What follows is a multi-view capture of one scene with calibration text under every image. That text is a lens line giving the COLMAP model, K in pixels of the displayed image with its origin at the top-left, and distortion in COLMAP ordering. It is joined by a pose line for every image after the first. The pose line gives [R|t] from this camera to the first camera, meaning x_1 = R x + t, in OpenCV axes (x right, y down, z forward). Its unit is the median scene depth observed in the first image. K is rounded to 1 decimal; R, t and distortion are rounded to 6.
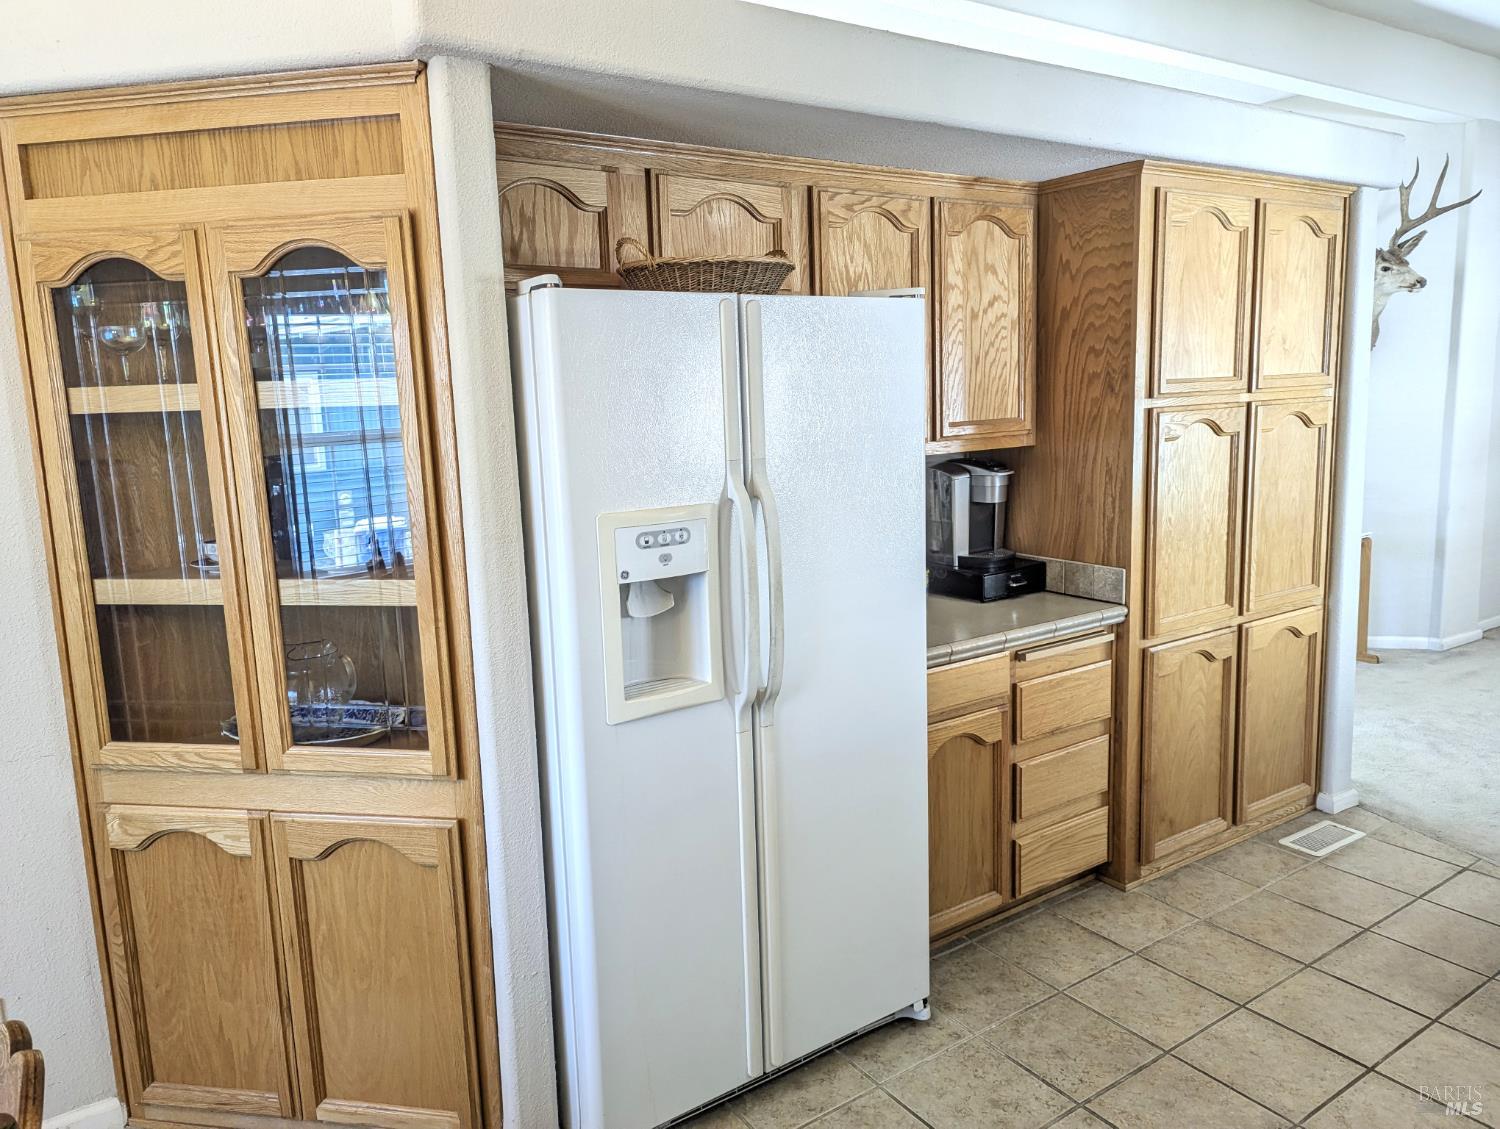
lens RADIAL K [[1077.0, 0, 753.4], [0, 1077.0, 553.2], [0, 0, 1]] dist [0.071029, -0.091102]
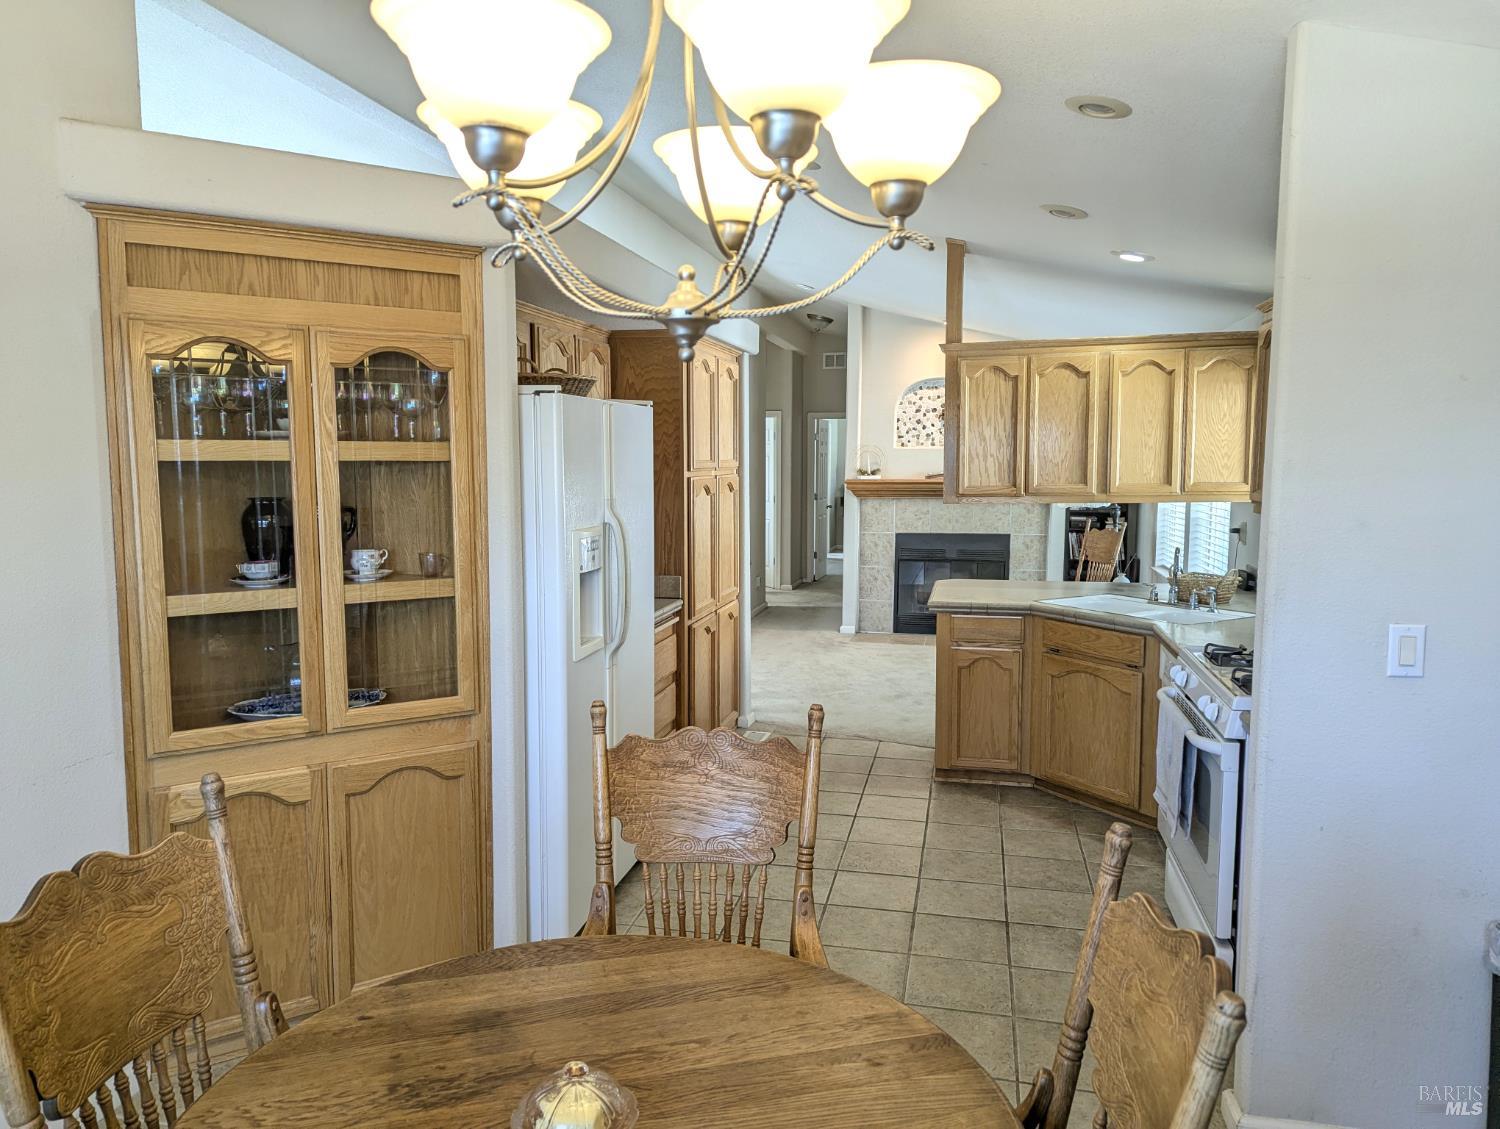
lens RADIAL K [[1051.3, 0, 745.8], [0, 1051.3, 570.8], [0, 0, 1]] dist [0.076501, -0.079315]
pose [[0.735982, -0.043502, 0.675602, -0.928602], [0.081728, 0.996344, -0.024877, 0.077443], [-0.672050, 0.073525, 0.736847, -0.312526]]
